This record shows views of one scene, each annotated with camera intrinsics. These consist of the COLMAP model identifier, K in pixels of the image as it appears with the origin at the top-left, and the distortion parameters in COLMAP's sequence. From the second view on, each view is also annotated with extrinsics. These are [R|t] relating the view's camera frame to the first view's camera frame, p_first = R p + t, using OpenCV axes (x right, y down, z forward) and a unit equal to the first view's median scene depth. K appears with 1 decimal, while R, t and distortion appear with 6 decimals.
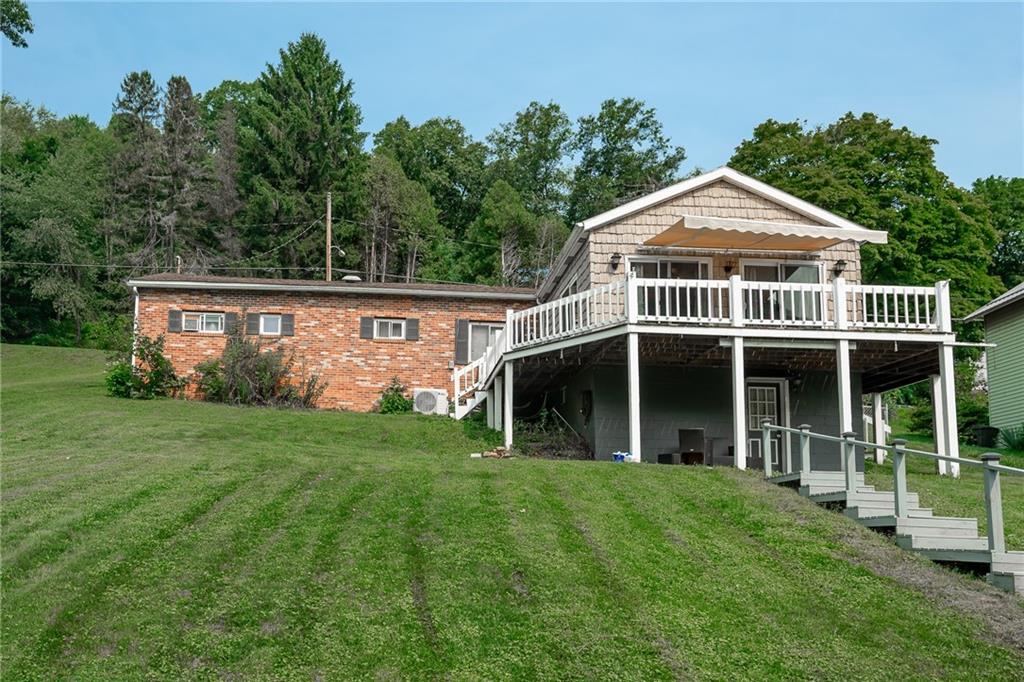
lens RADIAL K [[845.0, 0, 363.9], [0, 845.0, 418.0], [0, 0, 1]] dist [0.006167, -0.002207]
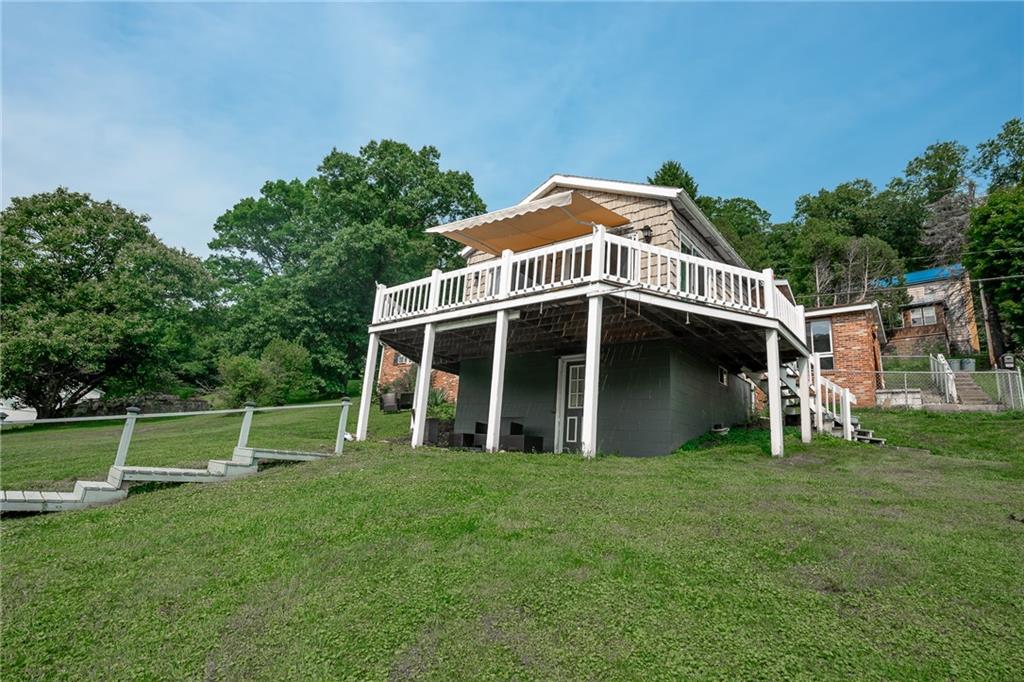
lens RADIAL K [[497.6, 0, 510.7], [0, 497.6, 365.3], [0, 0, 1]] dist [-0.012918, -0.000414]
pose [[0.775275, -0.094595, -0.624500, 0.592477], [0.029570, 0.993073, -0.113715, 0.021576], [0.630931, 0.069694, 0.772702, 0.368869]]
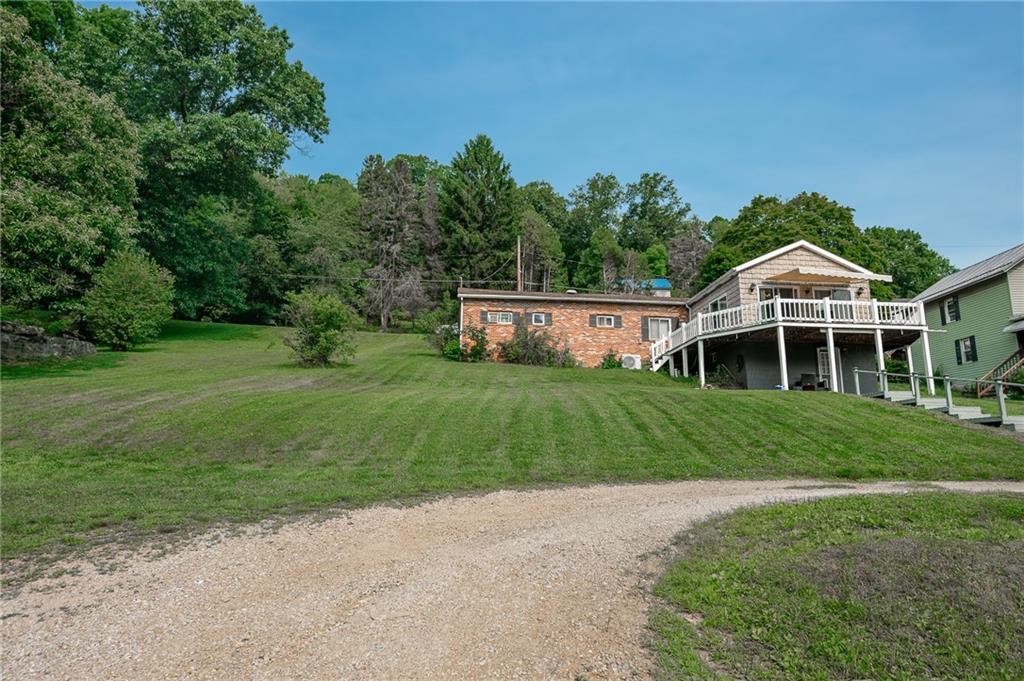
lens RADIAL K [[580.3, 0, 516.4], [0, 580.3, 346.1], [0, 0, 1]] dist [-0.003280, -0.001375]
pose [[0.994120, -0.007471, 0.108028, -0.287686], [0.012781, 0.998739, -0.048542, 0.003683], [-0.107529, 0.049638, 0.992962, -0.187334]]
